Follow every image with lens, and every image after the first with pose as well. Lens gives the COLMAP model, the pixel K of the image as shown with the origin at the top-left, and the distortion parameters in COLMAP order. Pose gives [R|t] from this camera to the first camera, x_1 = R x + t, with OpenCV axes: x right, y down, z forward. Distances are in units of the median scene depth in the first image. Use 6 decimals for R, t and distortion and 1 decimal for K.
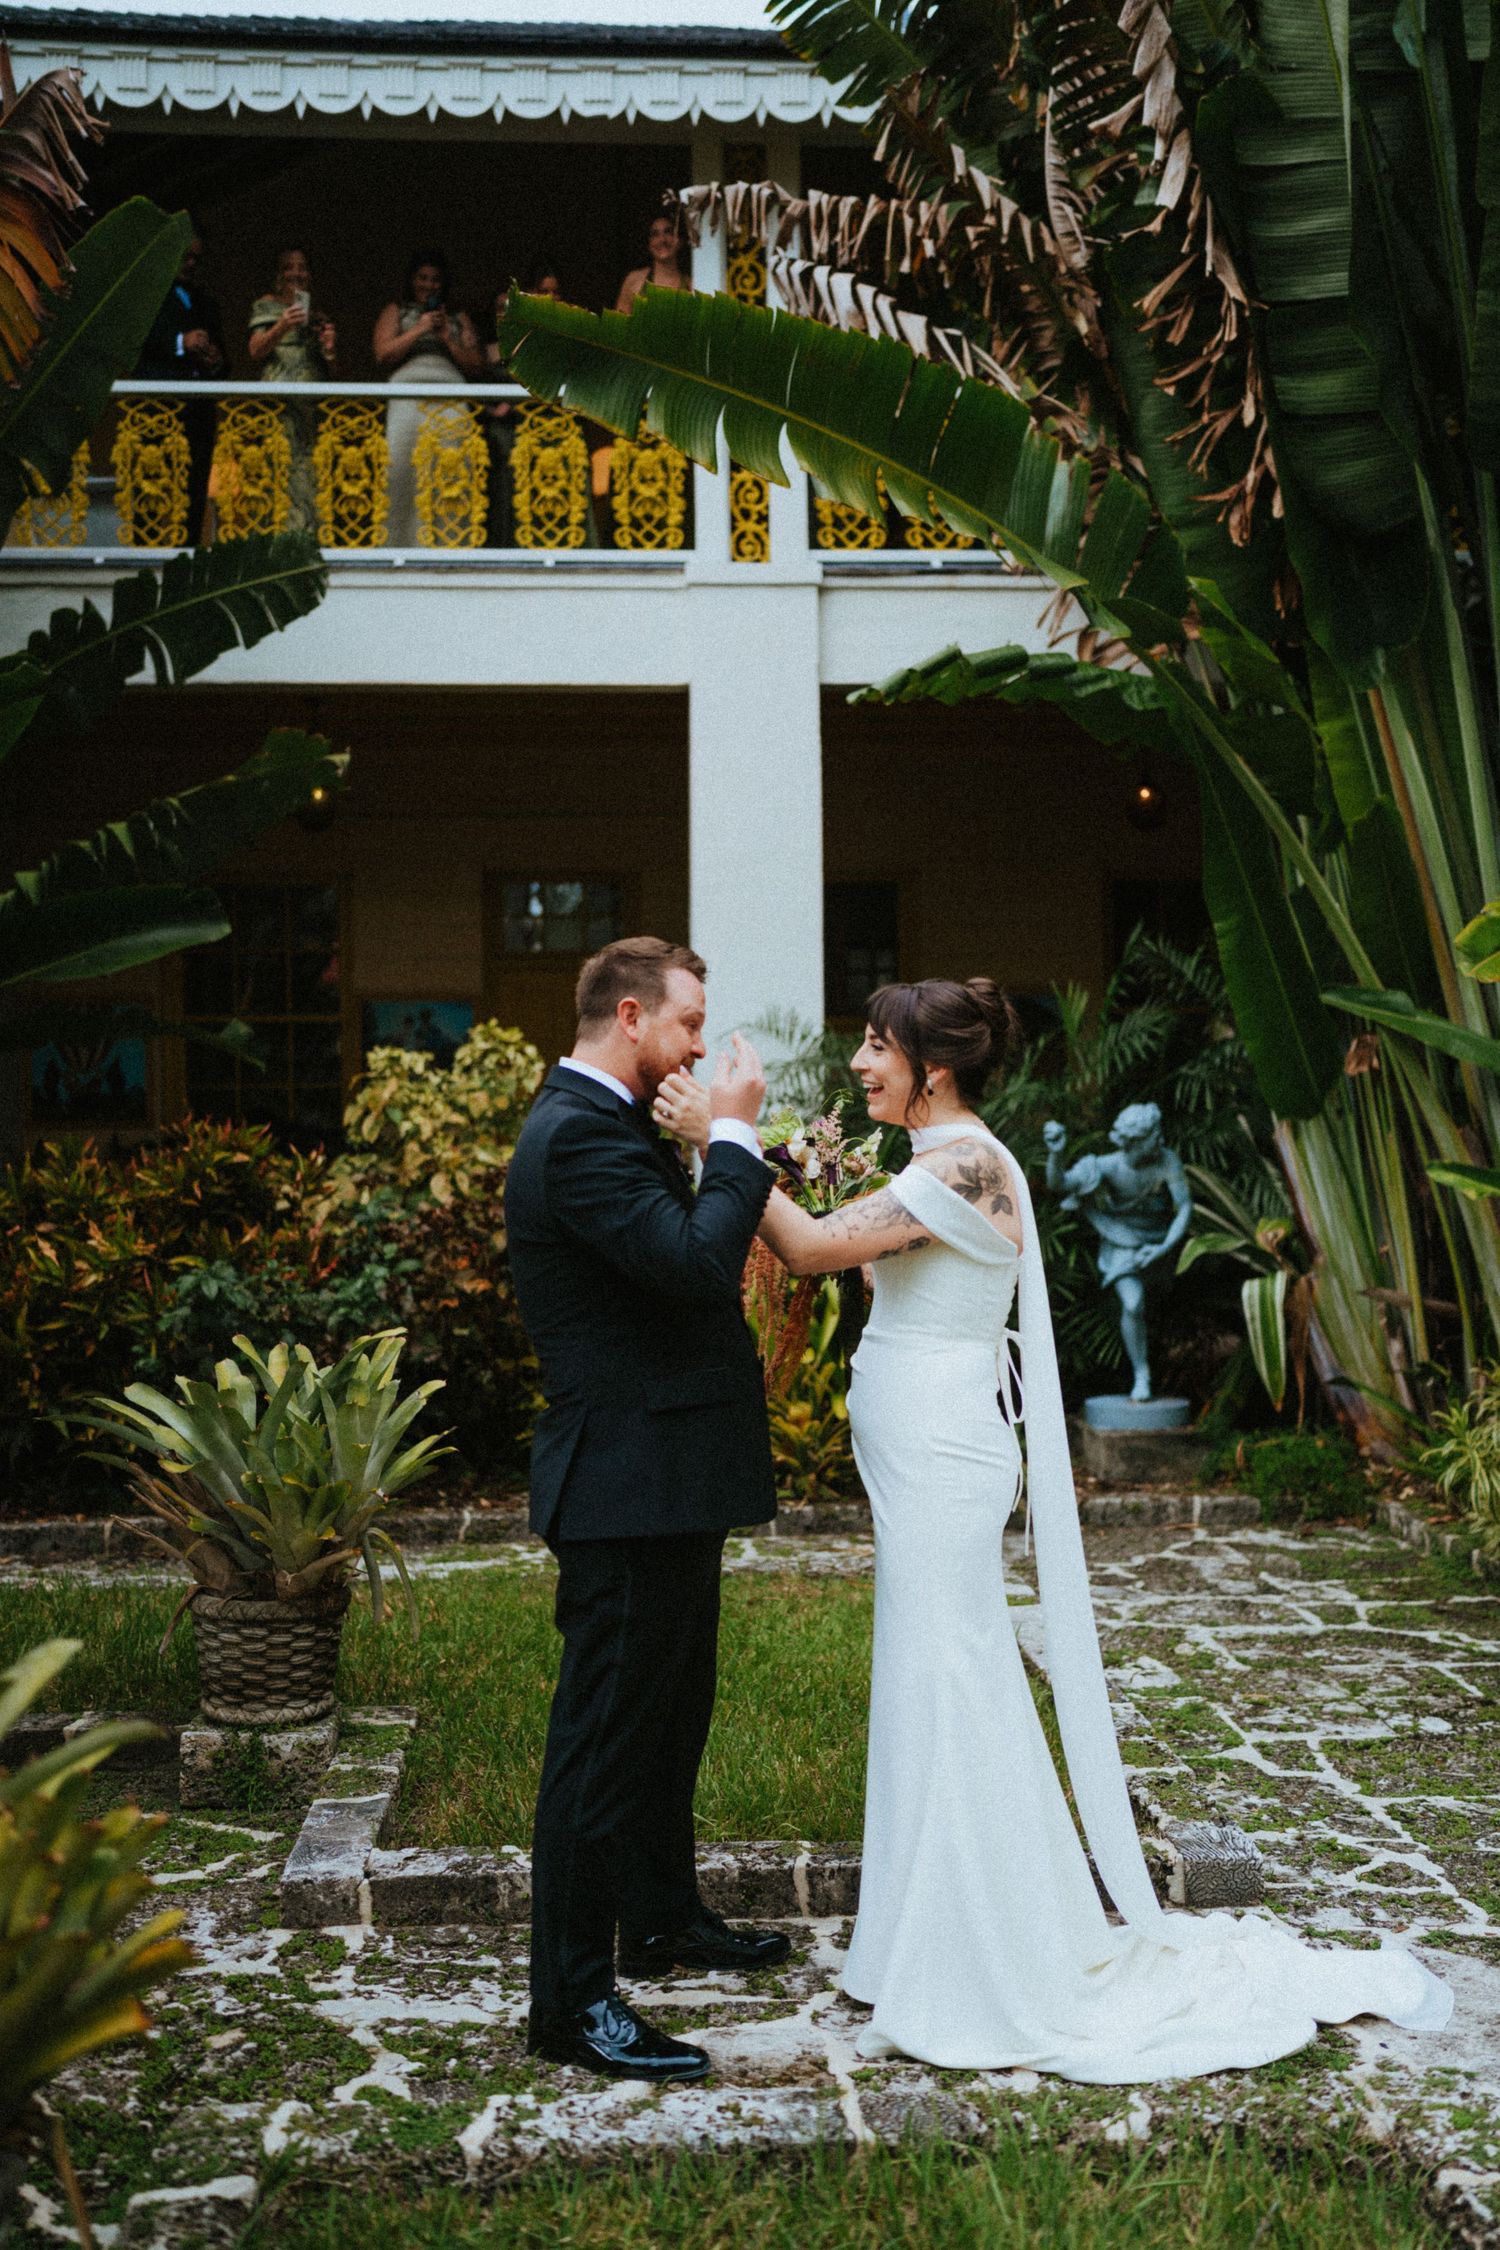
lens RADIAL K [[2011.8, 0, 752.5], [0, 2011.8, 1148.2], [0, 0, 1]] dist [-0.051023, 0.131711]
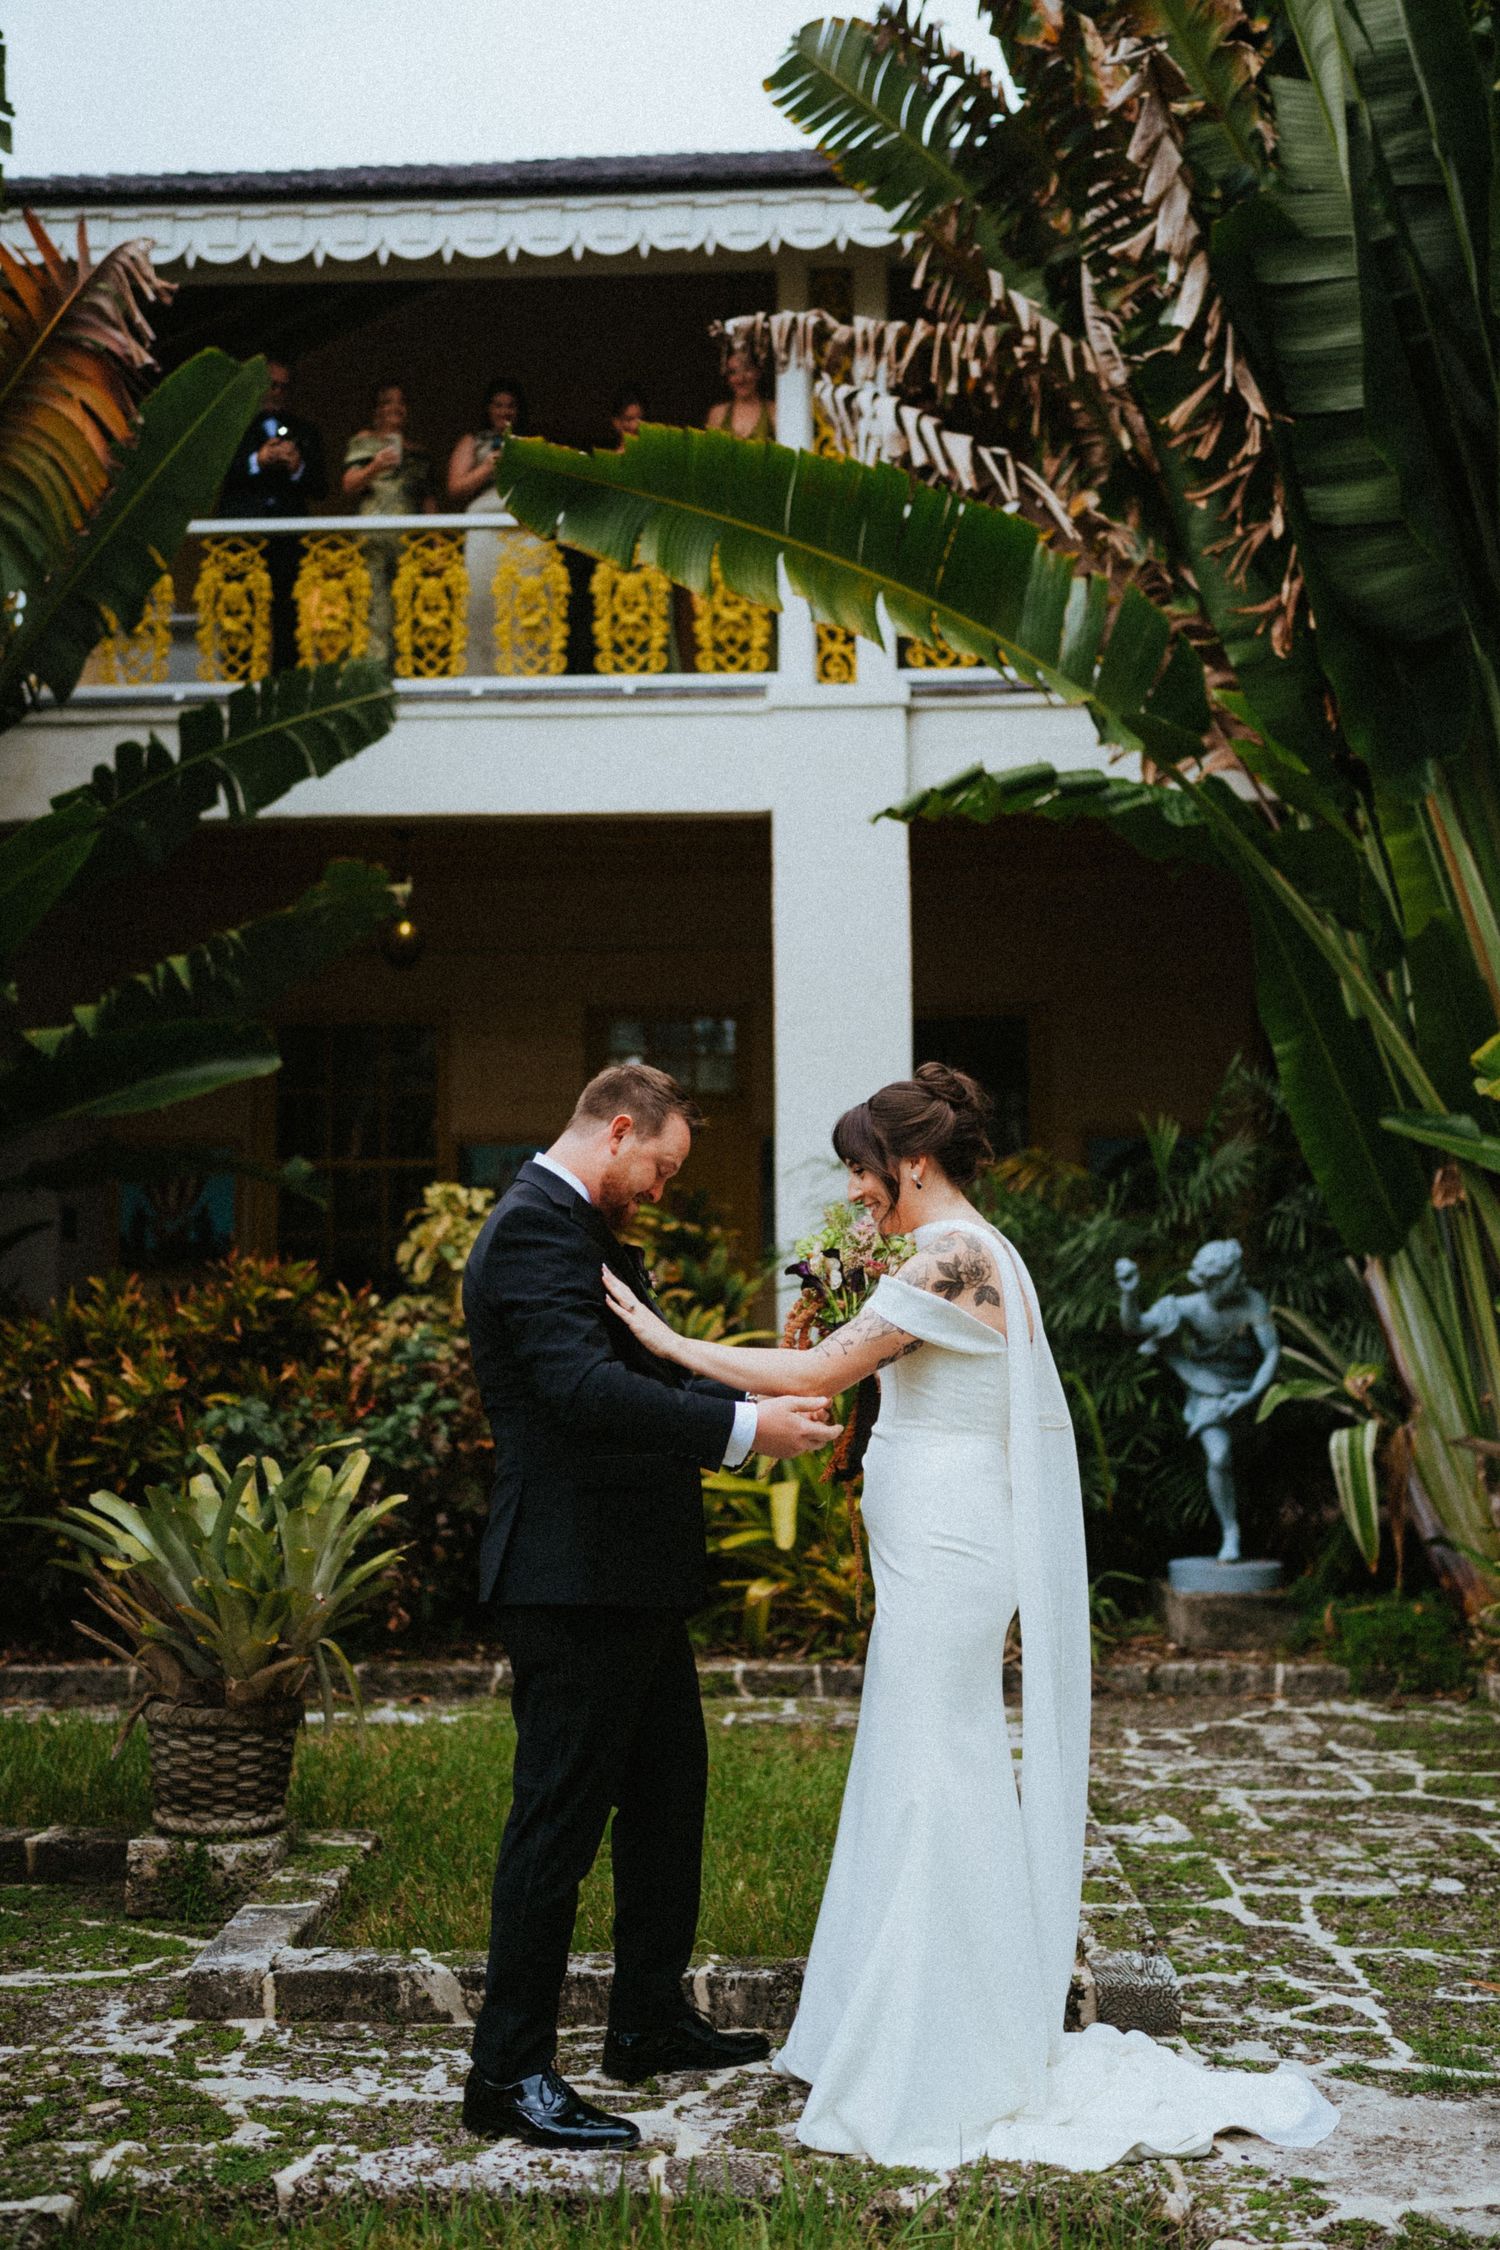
lens RADIAL K [[2242.0, 0, 750.0], [0, 2242.0, 1125.0], [0, 0, 1]] dist [-0.045564, 0.131617]
pose [[0.995185, -0.003255, -0.097962, 0.088140], [-0.005508, 0.996011, -0.089057, 0.021135], [0.097861, 0.089167, 0.991197, -0.072808]]
